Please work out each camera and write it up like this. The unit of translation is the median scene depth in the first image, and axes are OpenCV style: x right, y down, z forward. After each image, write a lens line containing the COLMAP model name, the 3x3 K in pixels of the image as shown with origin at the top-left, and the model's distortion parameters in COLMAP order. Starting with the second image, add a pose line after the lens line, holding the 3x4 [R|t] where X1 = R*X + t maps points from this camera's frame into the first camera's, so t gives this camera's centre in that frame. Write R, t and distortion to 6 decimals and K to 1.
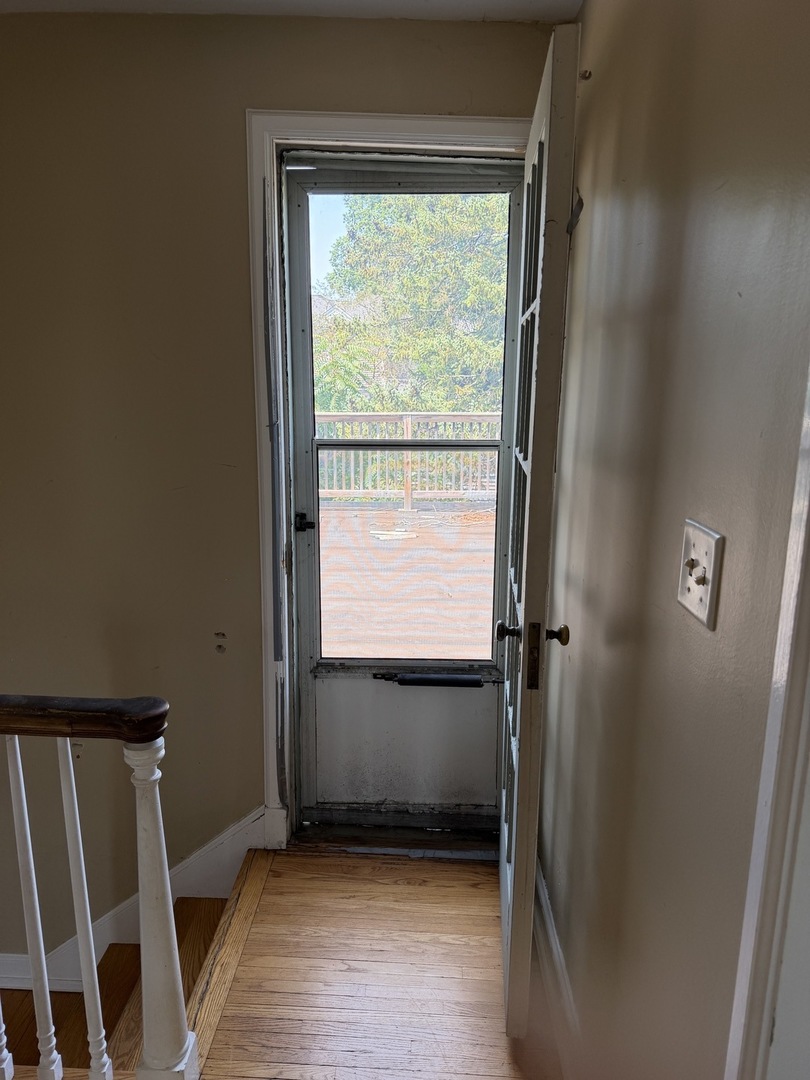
lens RADIAL K [[768.0, 0, 404.7], [0, 768.0, 531.0], [0, 0, 1]] dist [0.036227, -0.017380]
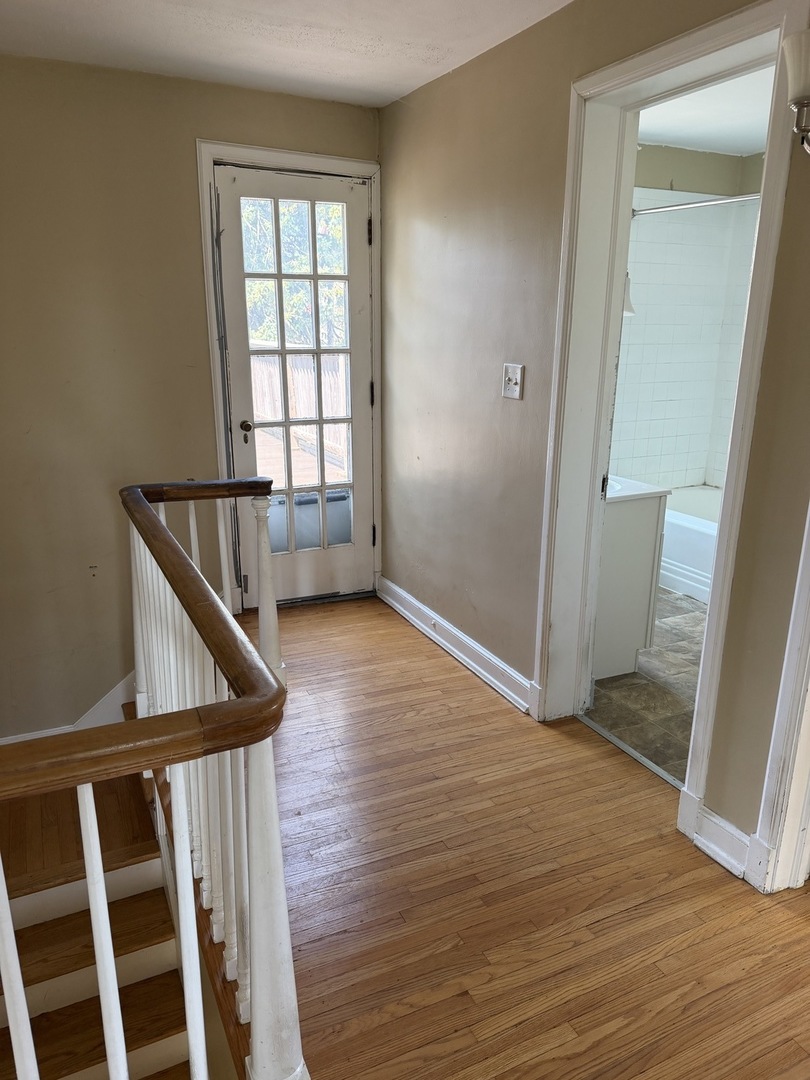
lens RADIAL K [[768.0, 0, 403.9], [0, 768.0, 535.4], [0, 0, 1]] dist [0.036227, -0.017380]
pose [[0.891669, -0.129531, 0.433760, -0.623850], [0.091796, 0.990019, 0.106939, 0.134607], [-0.443282, -0.055536, 0.894660, -0.668910]]
